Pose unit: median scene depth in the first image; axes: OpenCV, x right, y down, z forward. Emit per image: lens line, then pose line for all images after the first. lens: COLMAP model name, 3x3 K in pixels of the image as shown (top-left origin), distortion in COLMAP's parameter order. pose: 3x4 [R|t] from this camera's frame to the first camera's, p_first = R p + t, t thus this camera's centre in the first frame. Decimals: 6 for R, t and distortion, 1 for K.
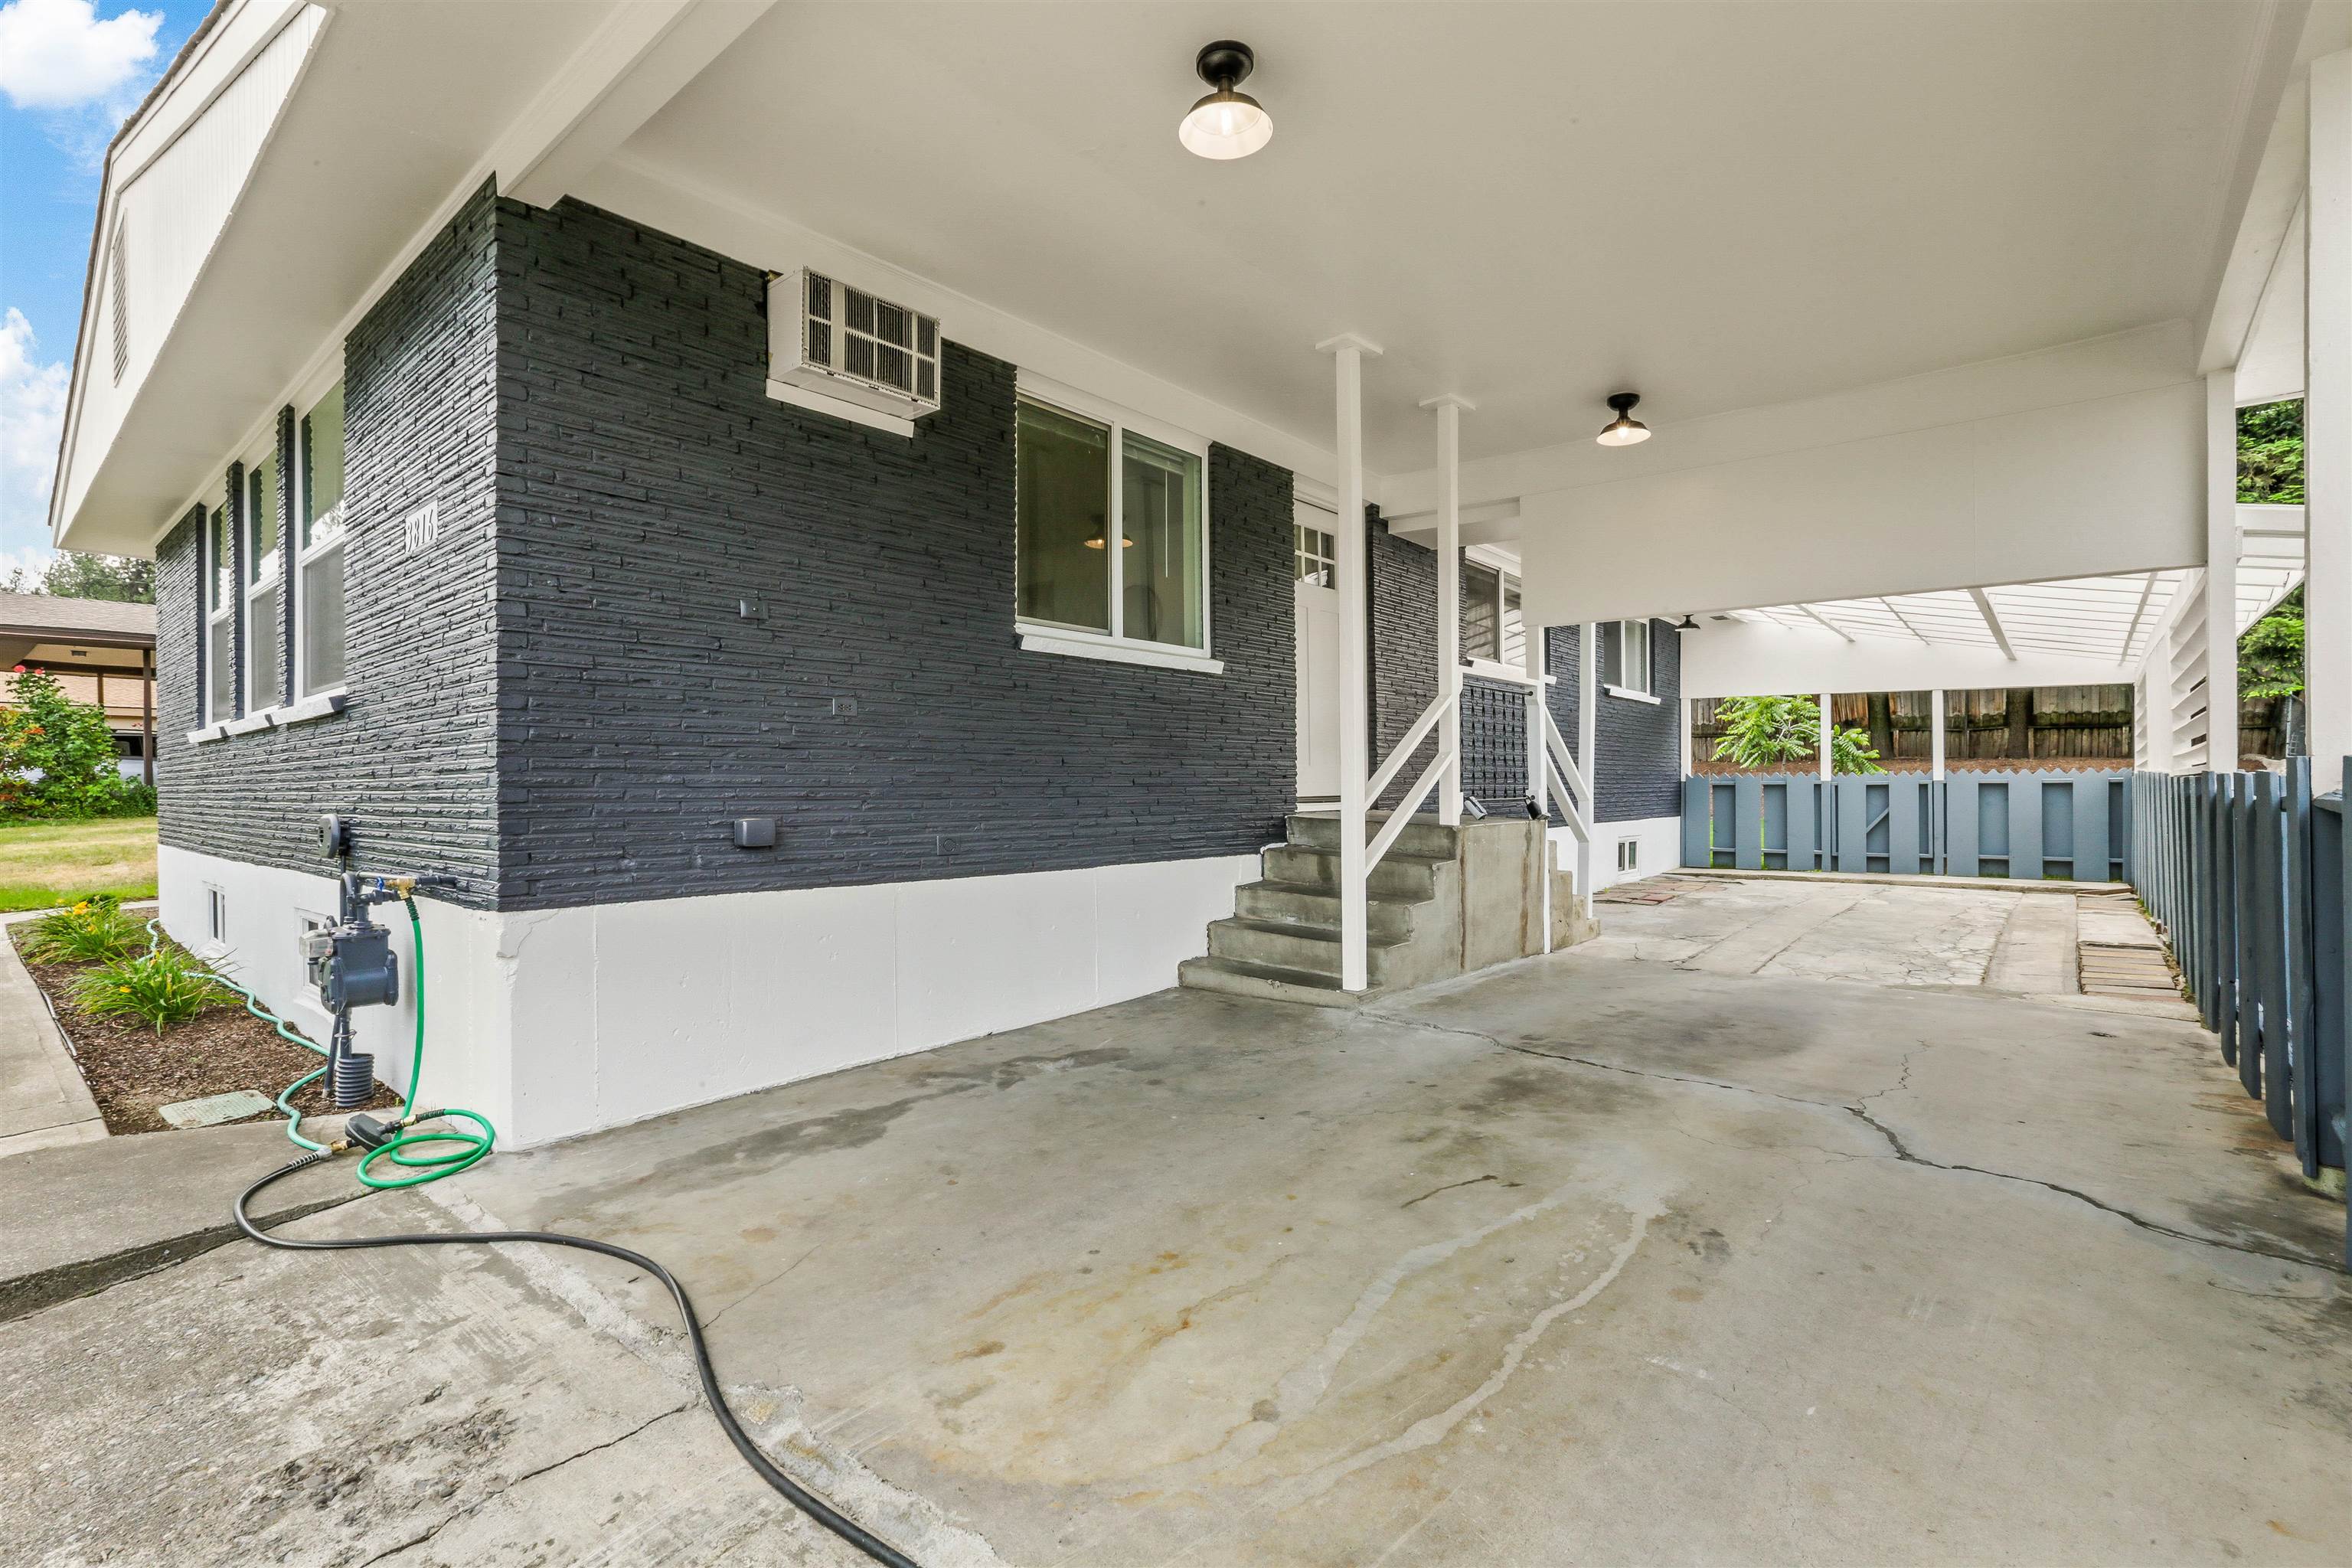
lens RADIAL K [[1064.3, 0, 1165.0], [0, 1064.3, 776.6], [0, 0, 1]] dist [-0.001561, 0.000015]
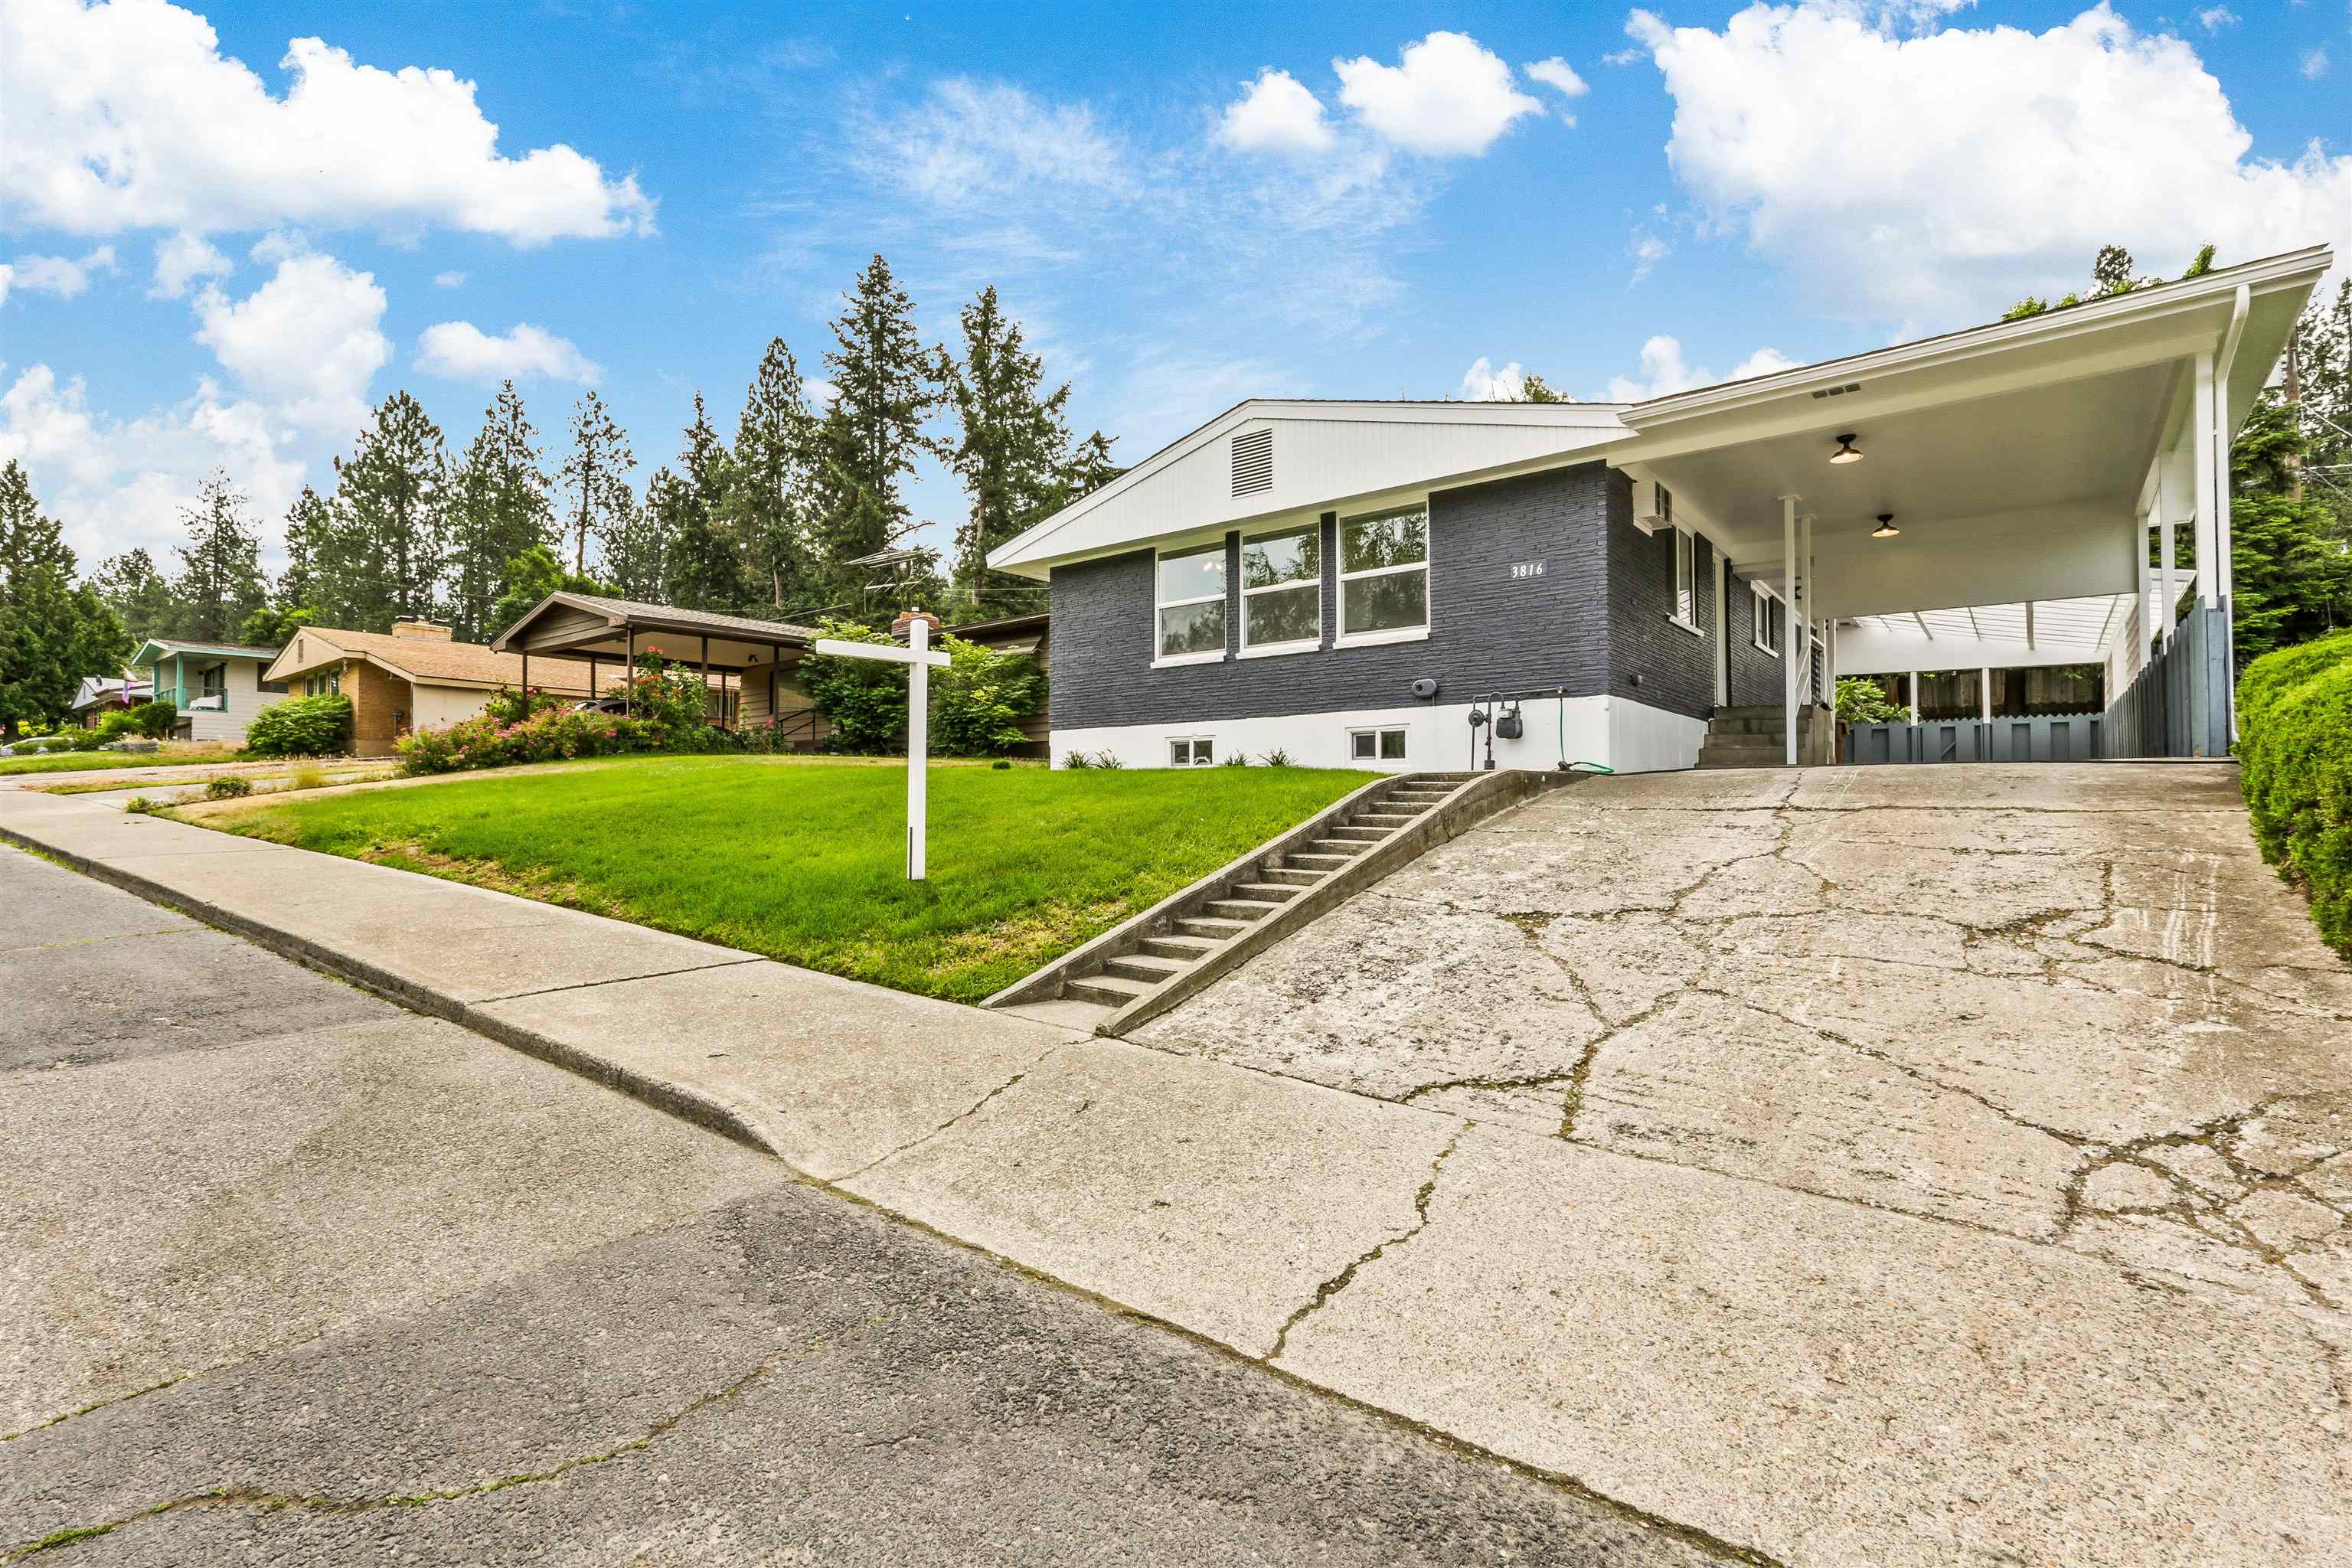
lens RADIAL K [[1064.3, 0, 1165.0], [0, 1064.3, 776.6], [0, 0, 1]] dist [-0.001561, 0.000015]
pose [[0.999717, 0.005893, 0.023044, -0.589935], [-0.005448, 0.999799, -0.019320, 0.128387], [-0.023153, 0.019189, 0.999548, -0.620847]]
